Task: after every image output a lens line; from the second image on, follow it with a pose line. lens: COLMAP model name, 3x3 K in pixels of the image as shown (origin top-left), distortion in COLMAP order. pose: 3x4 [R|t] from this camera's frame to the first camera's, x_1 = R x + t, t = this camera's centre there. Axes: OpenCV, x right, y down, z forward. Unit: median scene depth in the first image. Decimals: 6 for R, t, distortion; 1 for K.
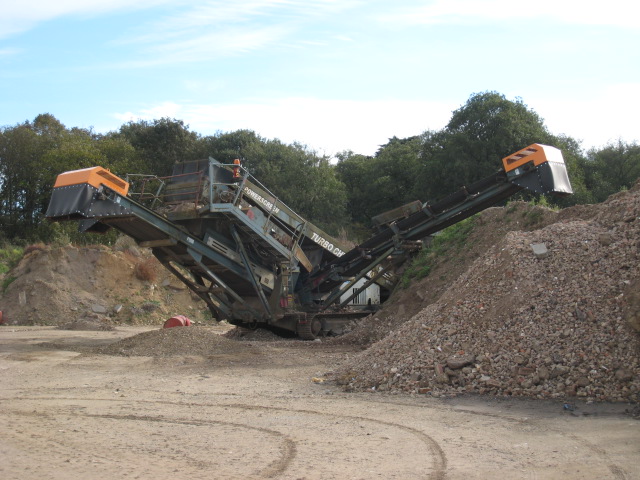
lens RADIAL K [[1201.5, 0, 320.0], [0, 1201.5, 240.0], [0, 0, 1]] dist [-0.157517, -0.107967]
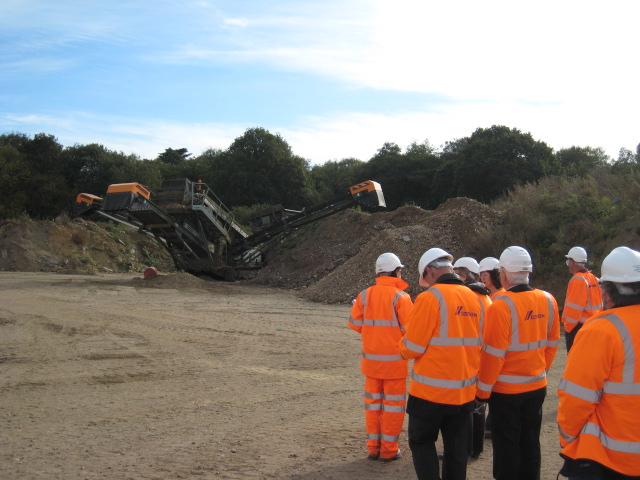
lens RADIAL K [[831.2, 0, 320.0], [0, 831.2, 240.0], [0, 0, 1]] dist [-0.166136, -0.004811]
pose [[0.963595, 0.026389, 0.266062, -0.210528], [-0.033276, 0.999217, 0.021413, -0.009680], [-0.265288, -0.029487, 0.963718, -0.224562]]
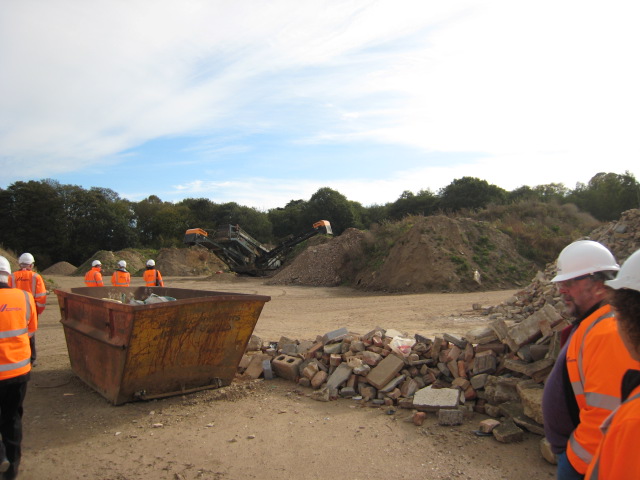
lens RADIAL K [[520.4, 0, 308.5], [0, 520.4, 237.3], [0, 0, 1]] dist [-0.159138, 0.126879]
pose [[0.995989, -0.015348, 0.088149, 0.002080], [0.016021, 0.999848, -0.006935, -0.016226], [-0.088029, 0.008319, 0.996083, -0.468135]]
